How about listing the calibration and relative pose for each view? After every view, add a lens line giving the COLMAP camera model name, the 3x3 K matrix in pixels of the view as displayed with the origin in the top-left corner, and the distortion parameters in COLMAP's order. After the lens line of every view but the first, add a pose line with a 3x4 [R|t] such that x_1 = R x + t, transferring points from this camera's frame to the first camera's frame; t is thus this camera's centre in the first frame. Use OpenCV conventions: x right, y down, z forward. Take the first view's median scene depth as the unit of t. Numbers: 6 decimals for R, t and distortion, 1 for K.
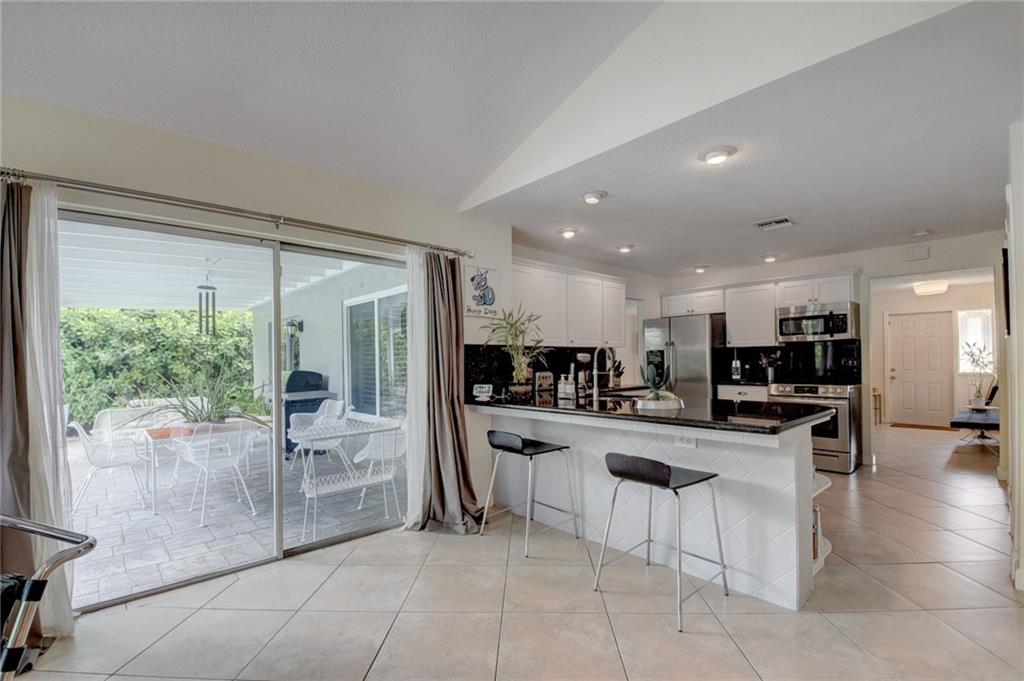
lens RADIAL K [[455.3, 0, 514.5], [0, 455.3, 356.4], [0, 0, 1]] dist [0.008073, -0.021535]
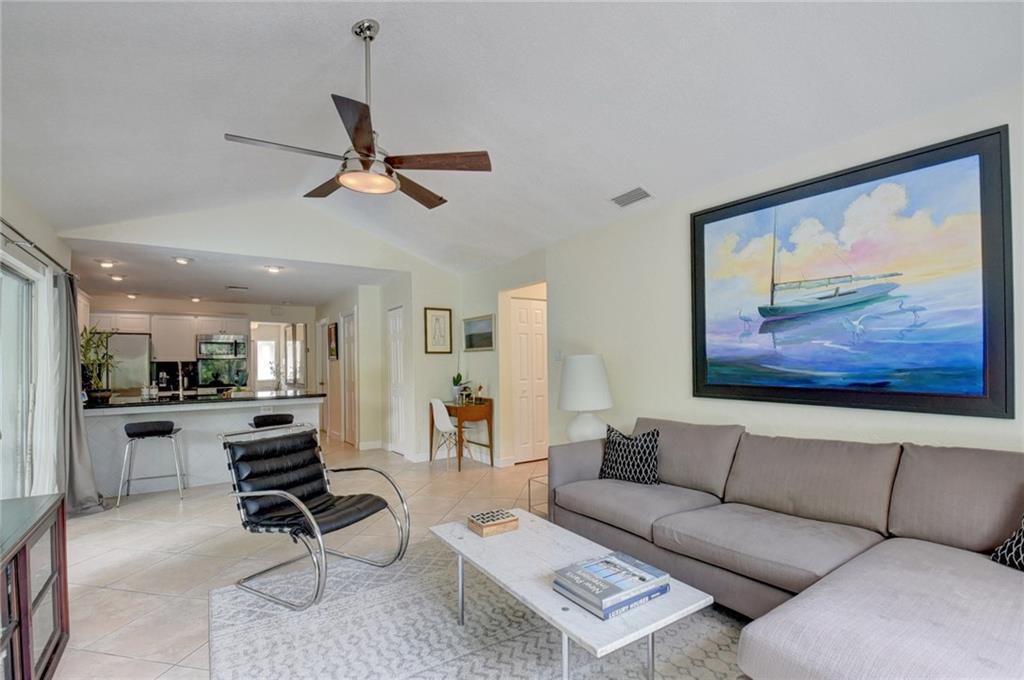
lens RADIAL K [[461.4, 0, 510.1], [0, 461.4, 365.2], [0, 0, 1]] dist [0.000312, -0.018659]
pose [[0.132357, 0.010396, 0.991148, -0.673337], [0.003490, 0.999934, -0.010954, 0.007683], [-0.991196, 0.004909, 0.132312, -0.142312]]
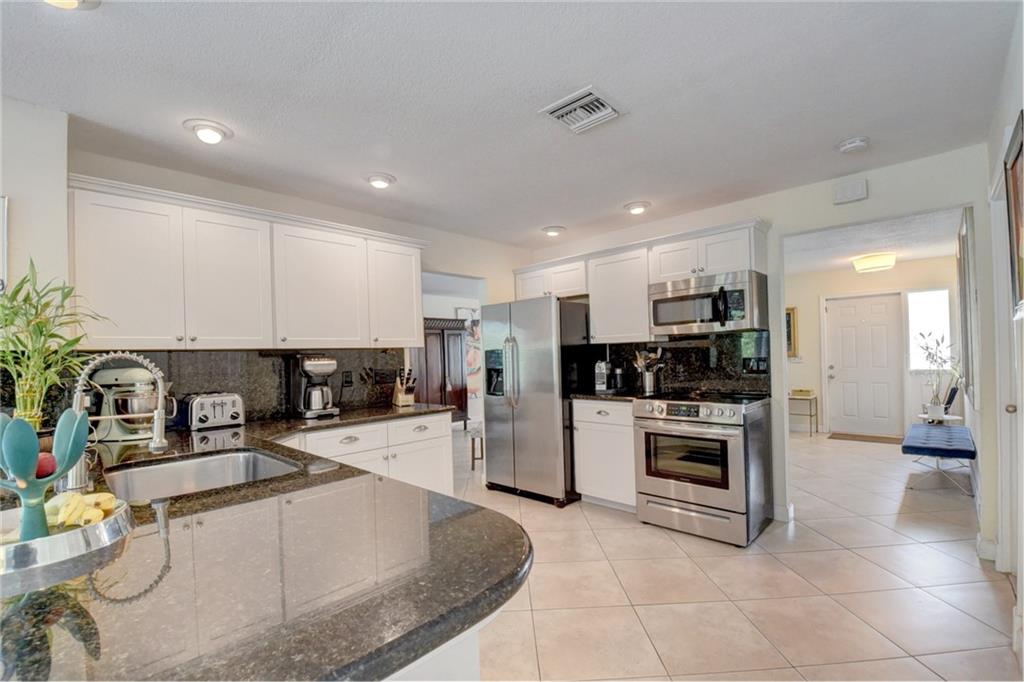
lens RADIAL K [[455.3, 0, 514.5], [0, 455.3, 356.9], [0, 0, 1]] dist [0.008073, -0.021535]
pose [[0.997523, -0.017759, 0.068057, 0.314828], [0.017159, 0.999809, 0.009393, -0.009361], [-0.068211, -0.008202, 0.997637, 0.330784]]
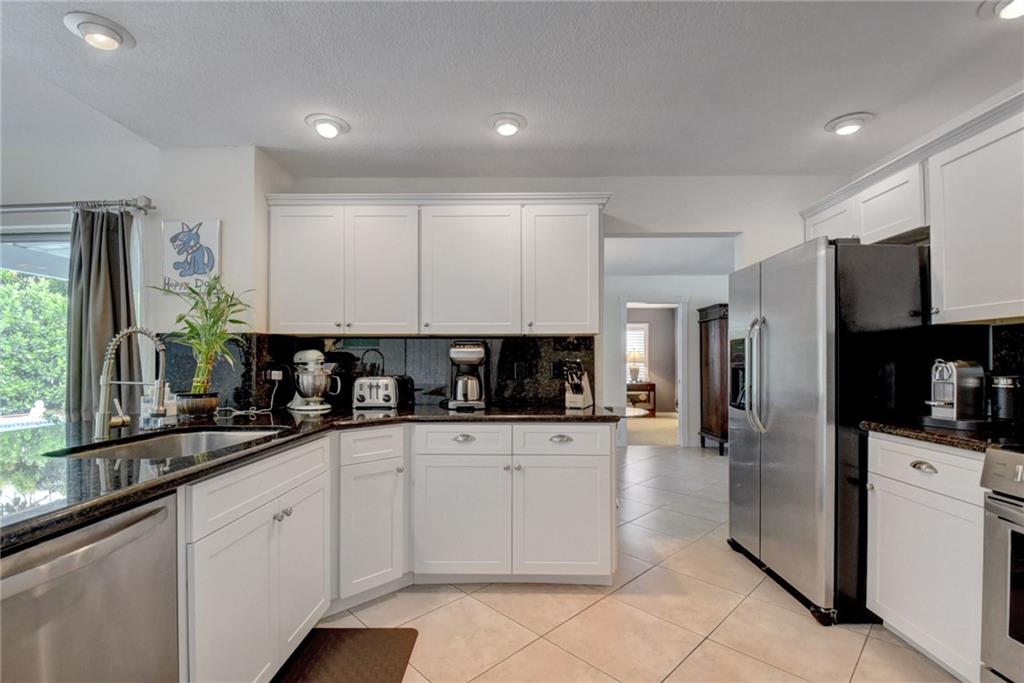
lens RADIAL K [[449.1, 0, 518.7], [0, 449.1, 358.8], [0, 0, 1]] dist [0.015944, -0.020580]
pose [[0.727333, 0.007240, -0.686246, 0.489659], [-0.002527, 0.999966, 0.007872, 0.003562], [0.686280, -0.003991, 0.727327, 0.558077]]
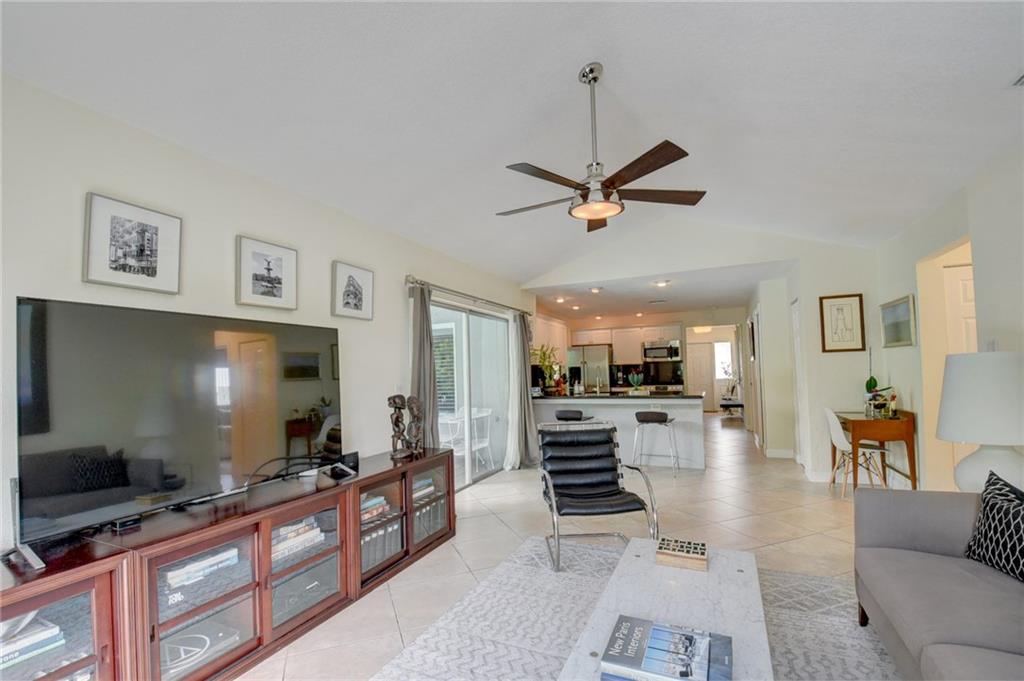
lens RADIAL K [[446.9, 0, 514.3], [0, 446.9, 358.0], [0, 0, 1]] dist [0.003680, -0.019708]
pose [[0.916317, 0.002669, 0.400444, -0.527192], [0.010175, 0.999500, -0.029945, -0.000872], [-0.400324, 0.031513, 0.915832, -0.346395]]
